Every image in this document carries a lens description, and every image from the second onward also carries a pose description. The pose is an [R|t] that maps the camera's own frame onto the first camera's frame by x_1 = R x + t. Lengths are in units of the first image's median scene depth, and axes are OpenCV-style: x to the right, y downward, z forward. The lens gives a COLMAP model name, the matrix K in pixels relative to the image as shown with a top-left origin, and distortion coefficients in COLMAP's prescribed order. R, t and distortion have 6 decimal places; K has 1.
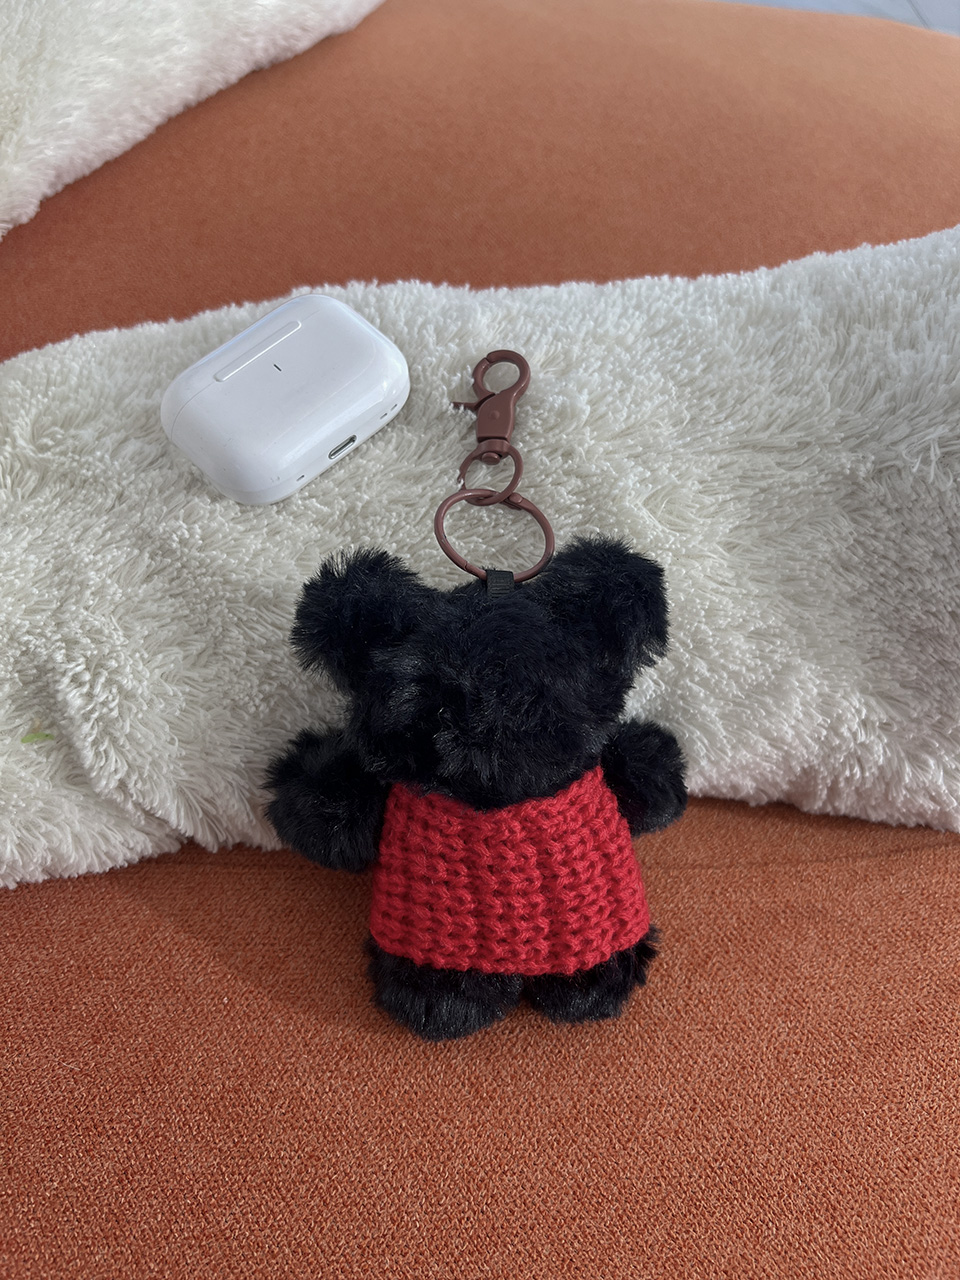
lens RADIAL K [[986.9, 0, 480.1], [0, 986.9, 642.4], [0, 0, 1]] dist [-0.009221, 0.001187]
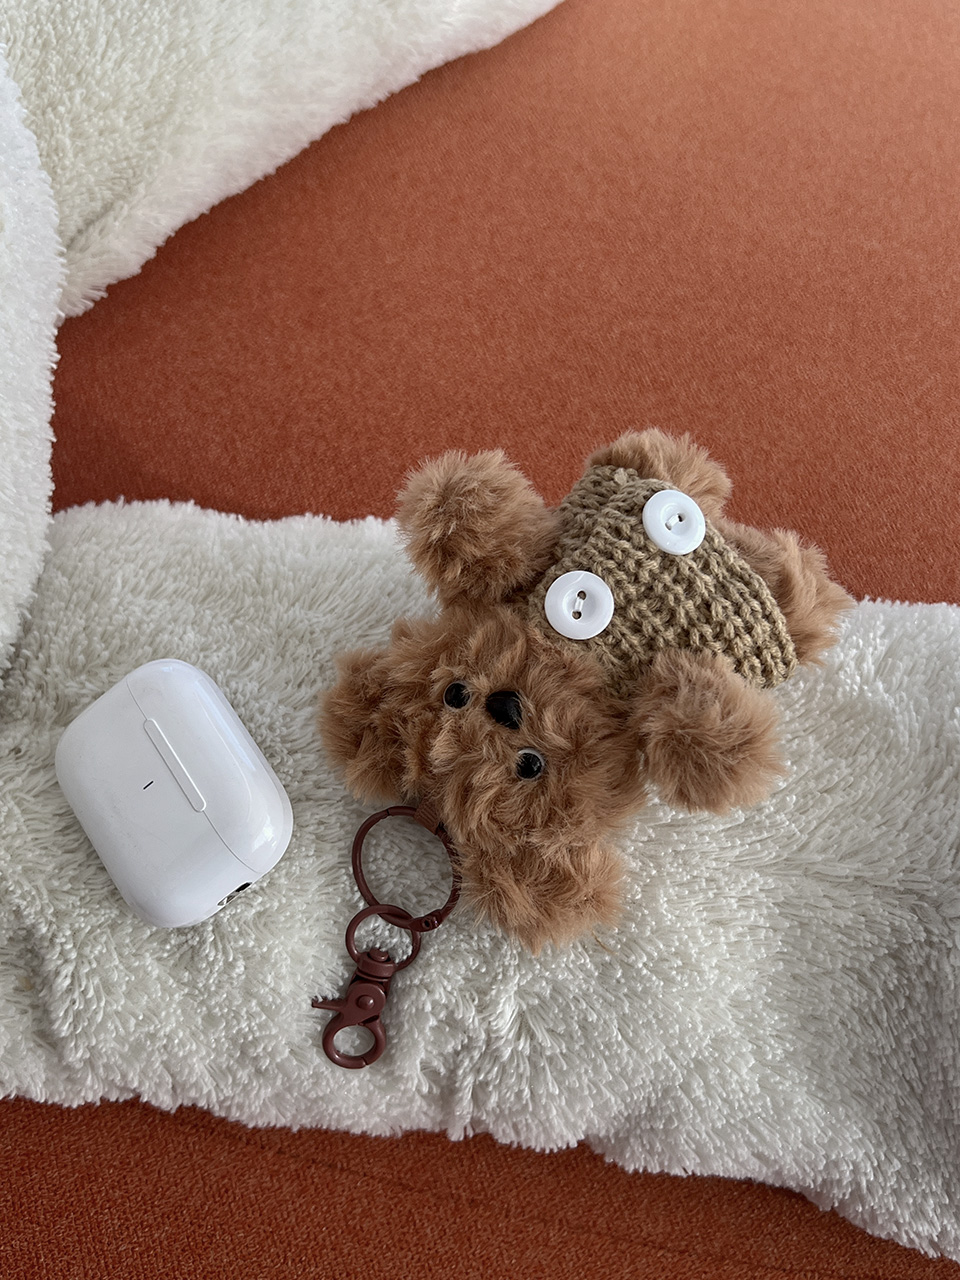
lens RADIAL K [[1264.9, 0, 485.9], [0, 1264.9, 635.9], [0, 0, 1]] dist [0.073181, -0.185631]
pose [[0.968305, 0.228093, -0.101775, 0.065956], [-0.214945, 0.968520, 0.125573, -0.498878], [0.127213, -0.099717, 0.986850, -0.178875]]
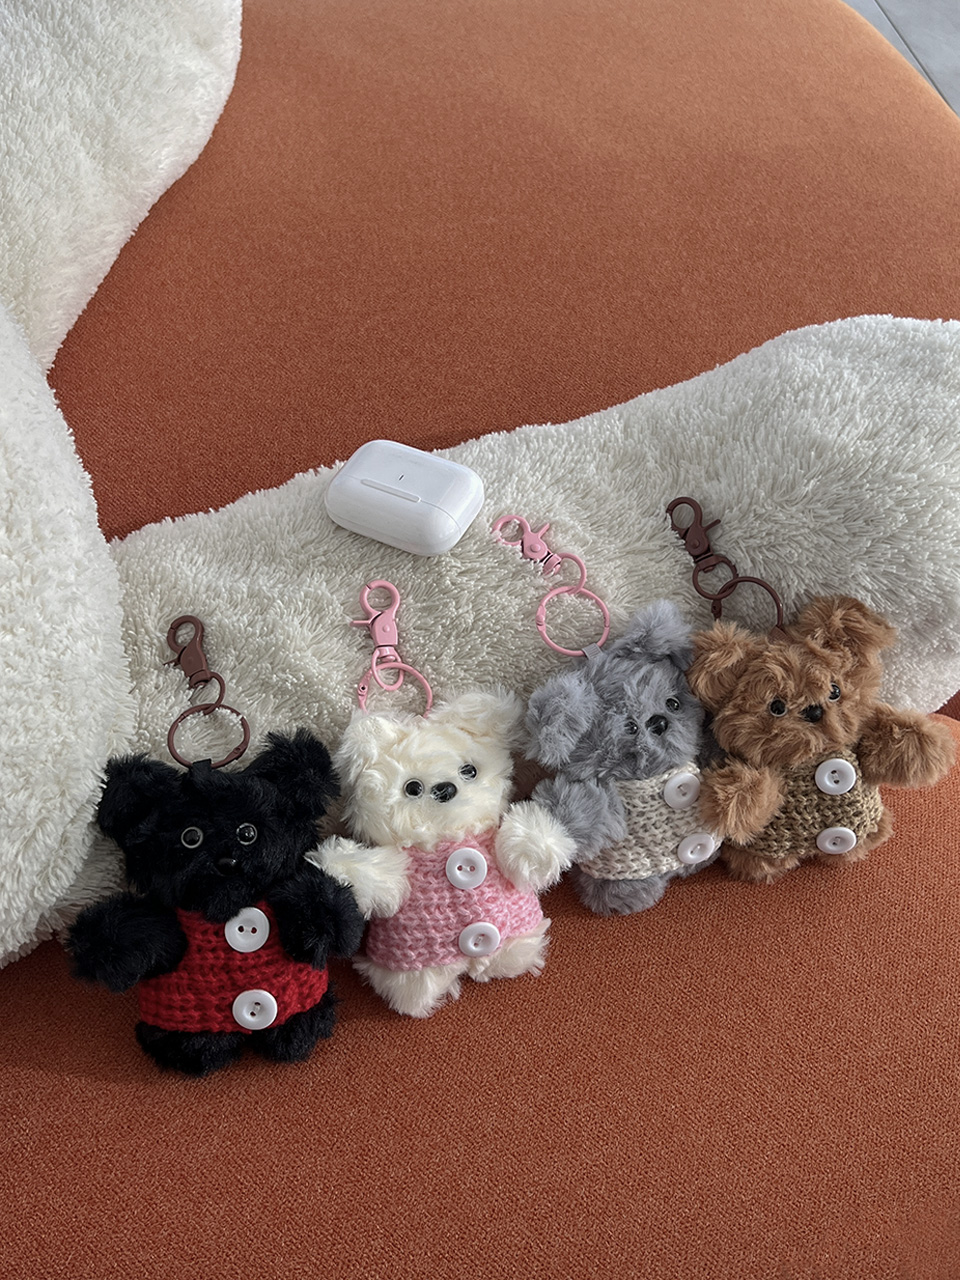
lens RADIAL K [[1313.3, 0, 494.4], [0, 1313.3, 593.8], [0, 0, 1]] dist [0.181687, -0.417736]
pose [[0.974759, -0.179959, 0.132134, -0.232491], [0.175759, 0.983499, 0.042886, -0.264925], [-0.137672, -0.018580, 0.990304, -1.080427]]
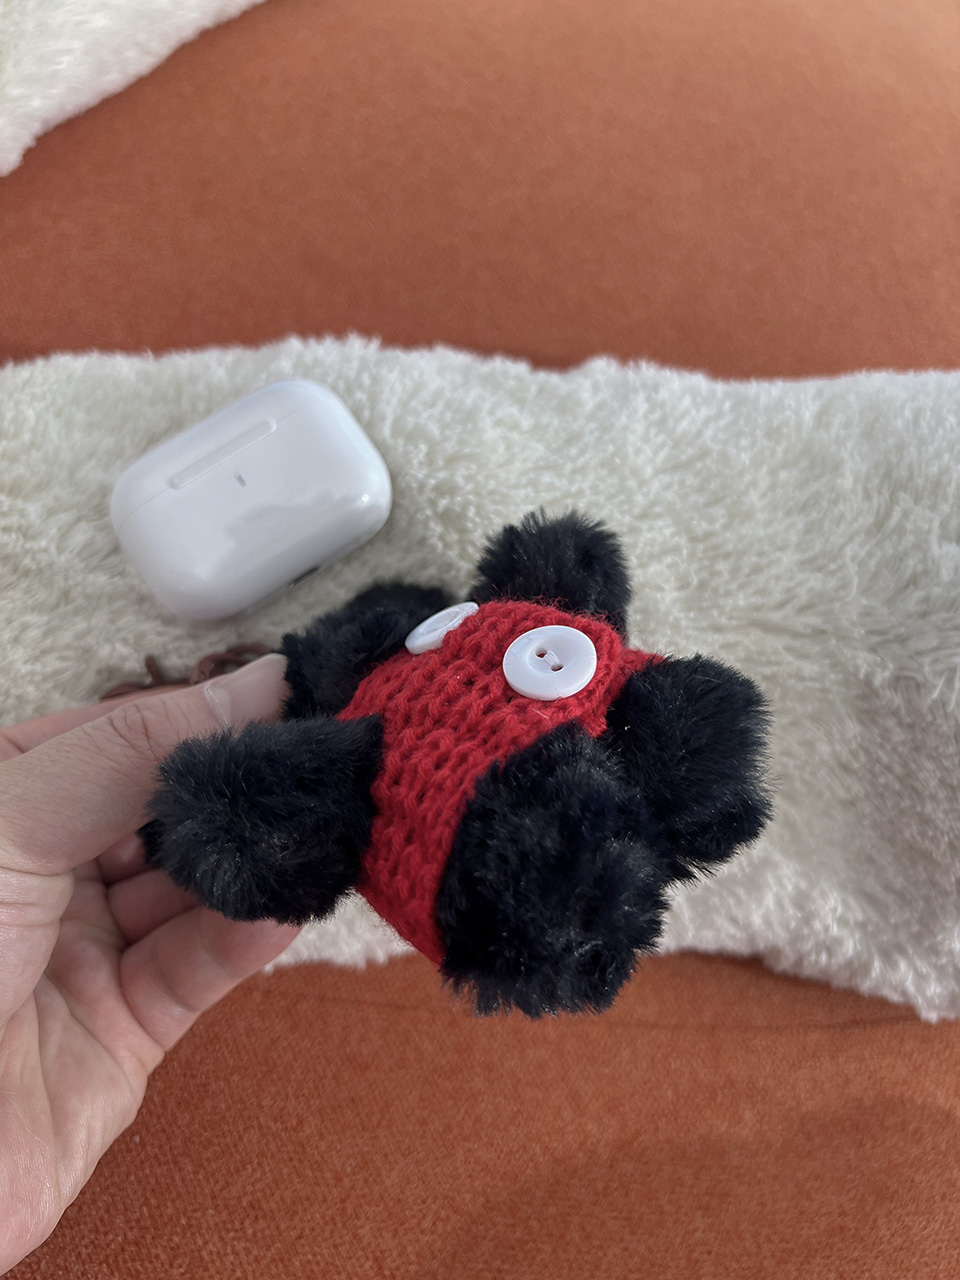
lens RADIAL K [[999.5, 0, 484.8], [0, 999.5, 634.0], [0, 0, 1]] dist [-0.012785, -0.006824]
pose [[0.993421, 0.114497, -0.002406, 0.027888], [-0.113140, 0.984471, 0.134222, -0.285216], [0.017737, -0.133067, 0.990948, 0.093457]]
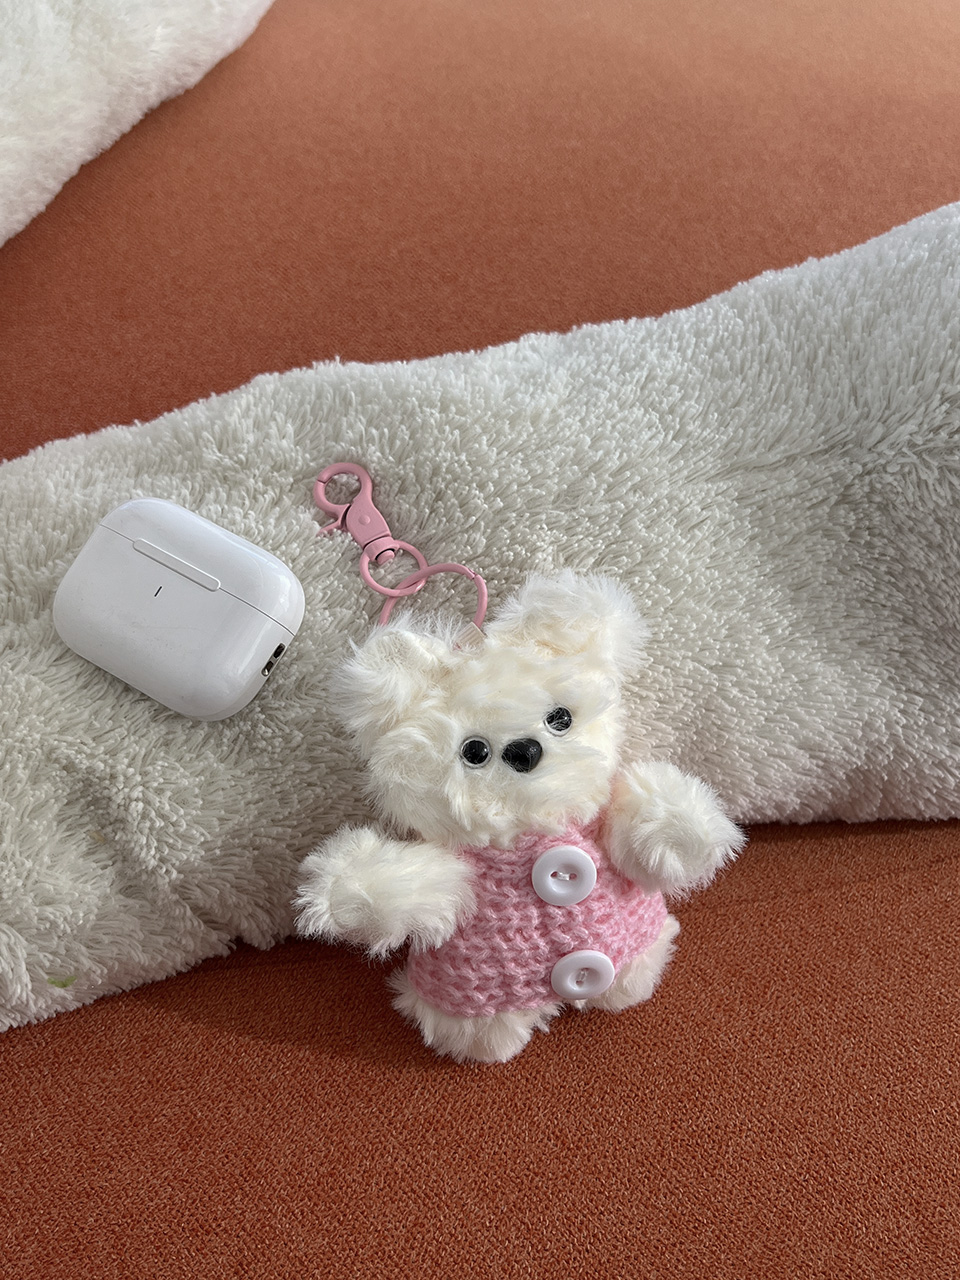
lens RADIAL K [[1251.9, 0, 476.0], [0, 1251.9, 658.2], [0, 0, 1]] dist [0.011750, -0.015447]
pose [[0.991037, -0.124886, 0.047423, -0.084016], [0.126320, 0.991579, -0.028526, -0.017307], [-0.043461, 0.034261, 0.998467, -0.289401]]
